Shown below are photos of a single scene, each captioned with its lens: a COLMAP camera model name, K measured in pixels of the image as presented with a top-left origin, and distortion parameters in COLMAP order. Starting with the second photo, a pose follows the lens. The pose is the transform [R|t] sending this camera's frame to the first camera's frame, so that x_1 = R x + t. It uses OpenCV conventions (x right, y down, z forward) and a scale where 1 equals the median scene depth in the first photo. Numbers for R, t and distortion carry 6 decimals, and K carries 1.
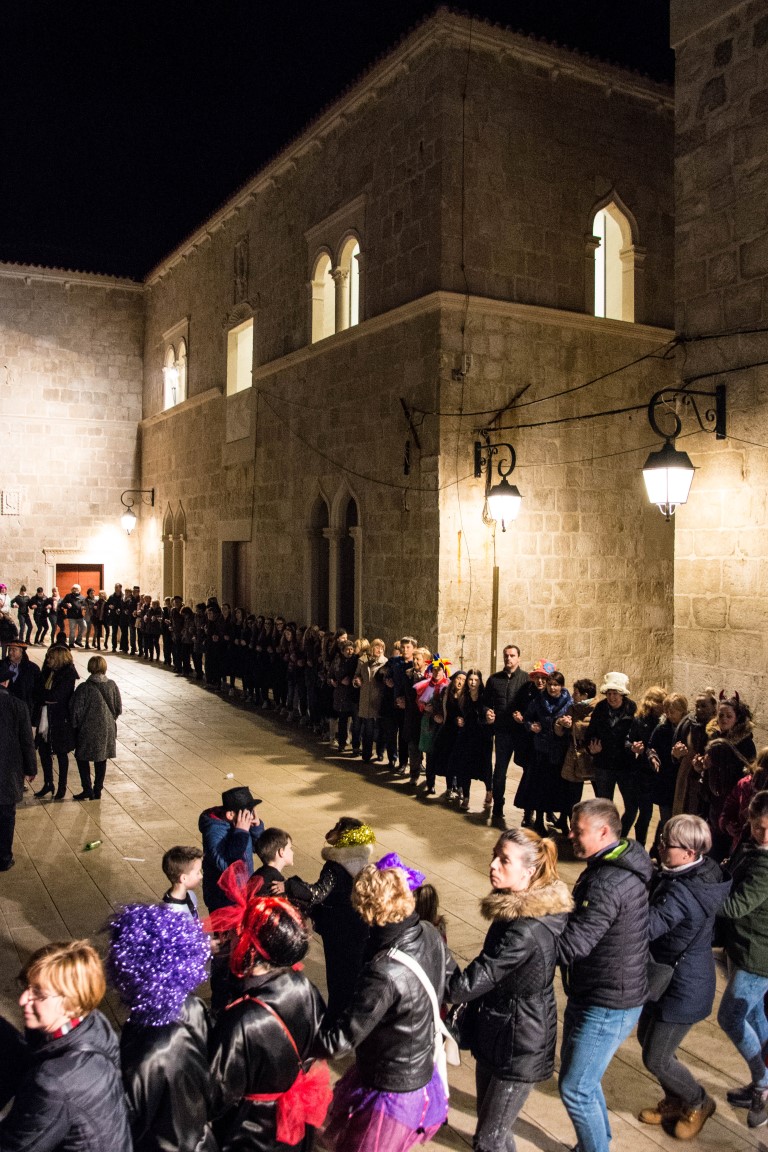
lens RADIAL K [[957.7, 0, 374.5], [0, 957.7, 572.1], [0, 0, 1]] dist [-0.038463, -0.023963]
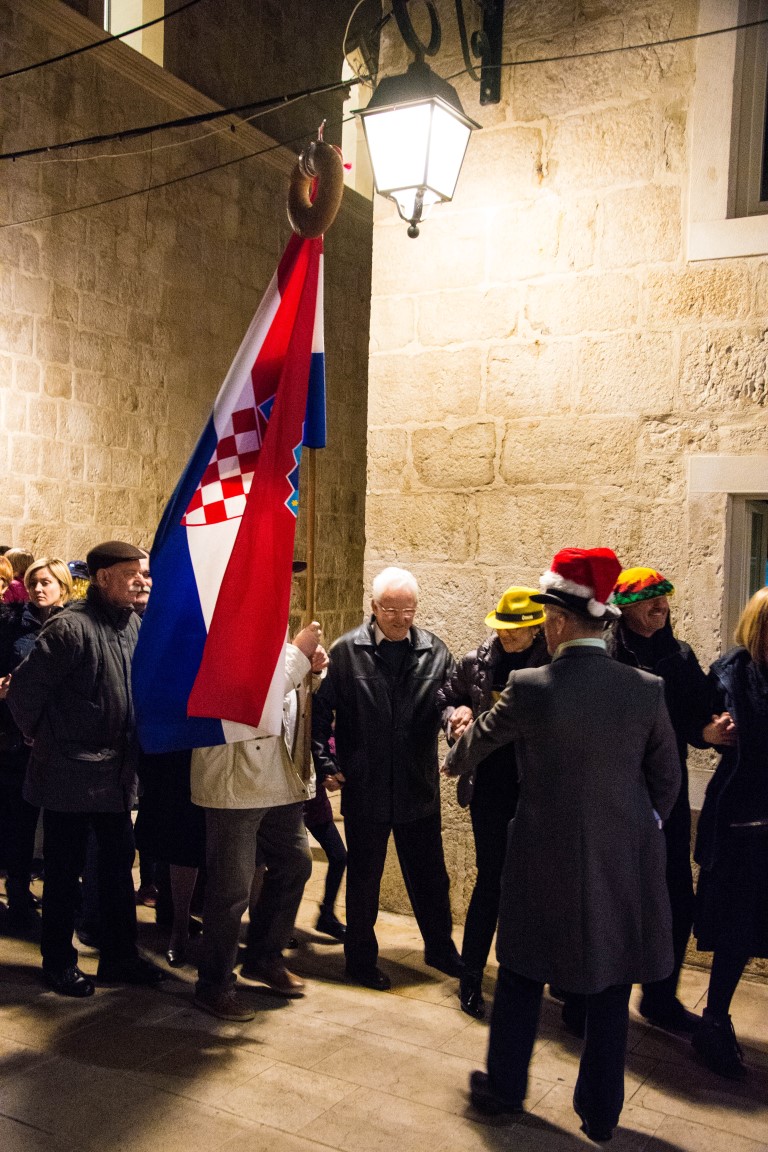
lens RADIAL K [[1176.5, 0, 386.4], [0, 1176.5, 581.0], [0, 0, 1]] dist [0.022331, 0.000000]
pose [[0.852283, 0.015033, 0.522865, 0.001303], [-0.024994, 0.999616, 0.012001, 0.057706], [-0.522484, -0.023297, 0.852331, 0.283666]]
